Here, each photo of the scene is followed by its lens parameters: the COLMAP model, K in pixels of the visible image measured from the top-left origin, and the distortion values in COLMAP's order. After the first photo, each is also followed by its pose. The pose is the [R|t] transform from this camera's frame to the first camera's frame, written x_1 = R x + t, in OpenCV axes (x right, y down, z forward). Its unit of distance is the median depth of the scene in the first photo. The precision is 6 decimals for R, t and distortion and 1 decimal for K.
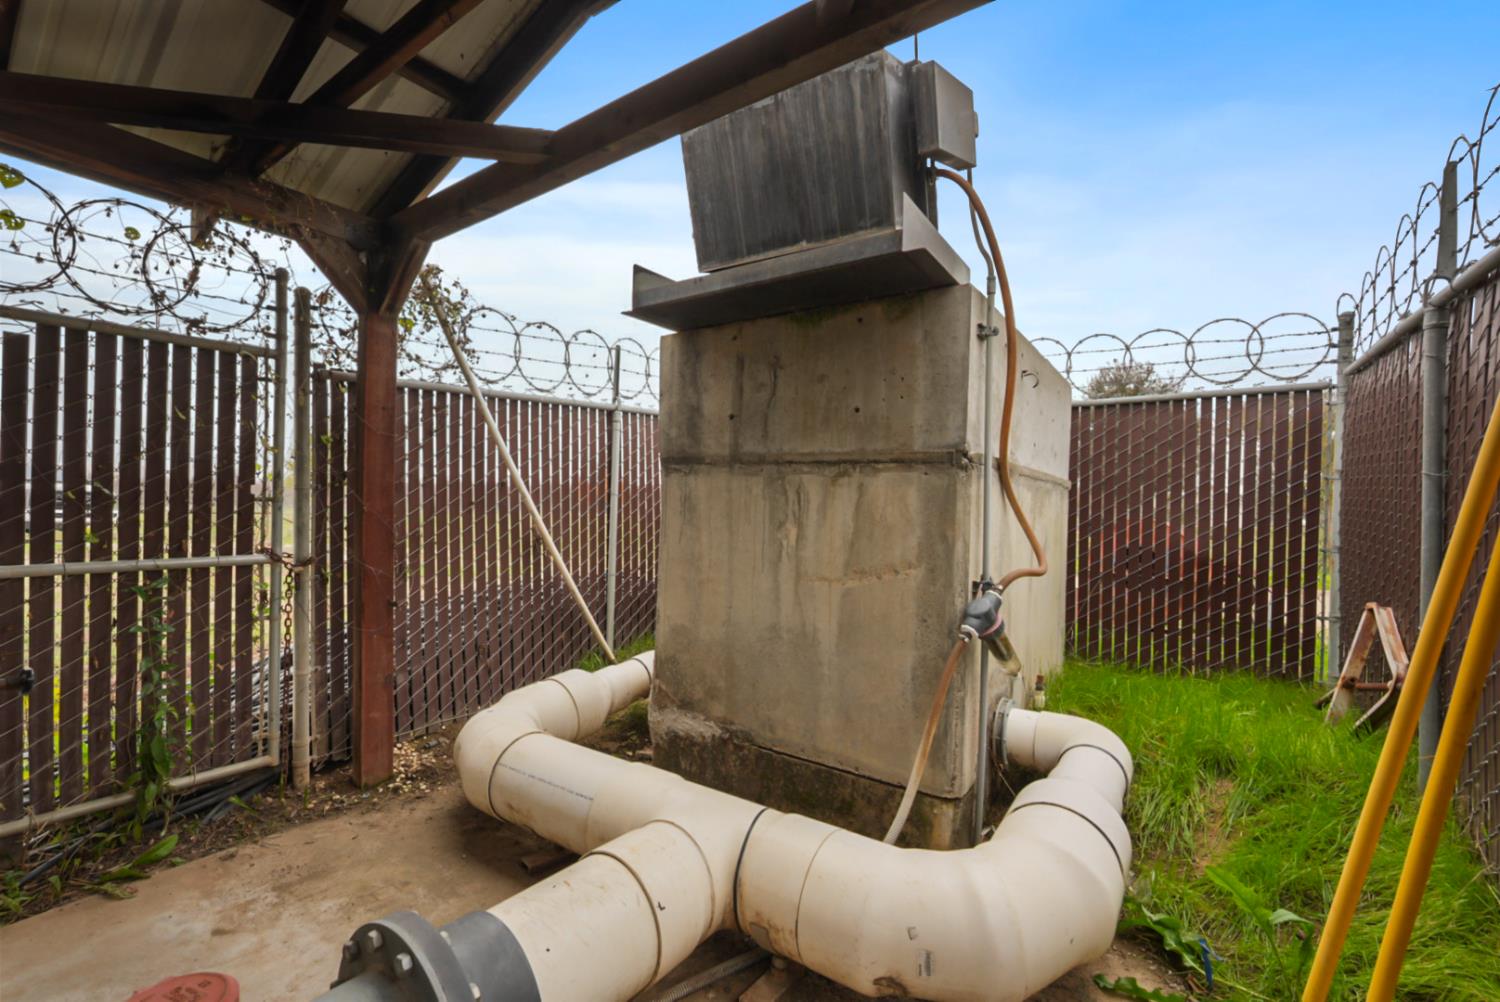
lens RADIAL K [[653.5, 0, 745.8], [0, 653.5, 504.0], [0, 0, 1]] dist [0.000791, 0.001519]
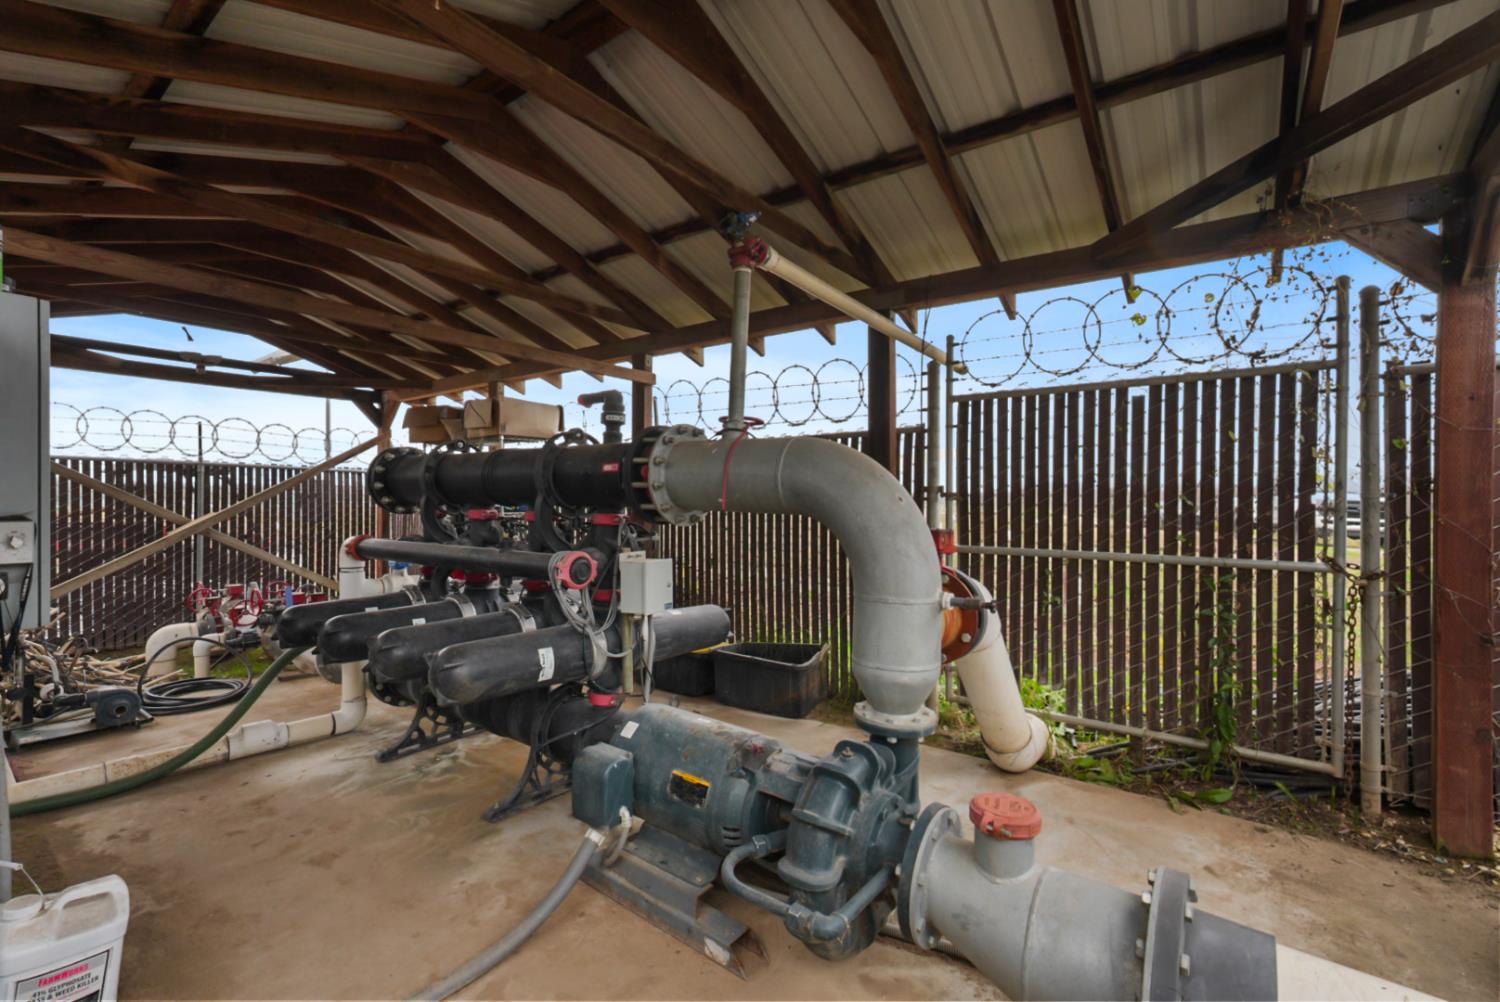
lens RADIAL K [[653.5, 0, 745.6], [0, 653.5, 502.5], [0, 0, 1]] dist [0.000791, 0.001519]
pose [[-0.015201, -0.004415, -0.999875, 0.300730], [-0.006320, 0.999971, -0.004319, -0.007527], [0.999864, 0.006253, -0.015229, 0.118858]]
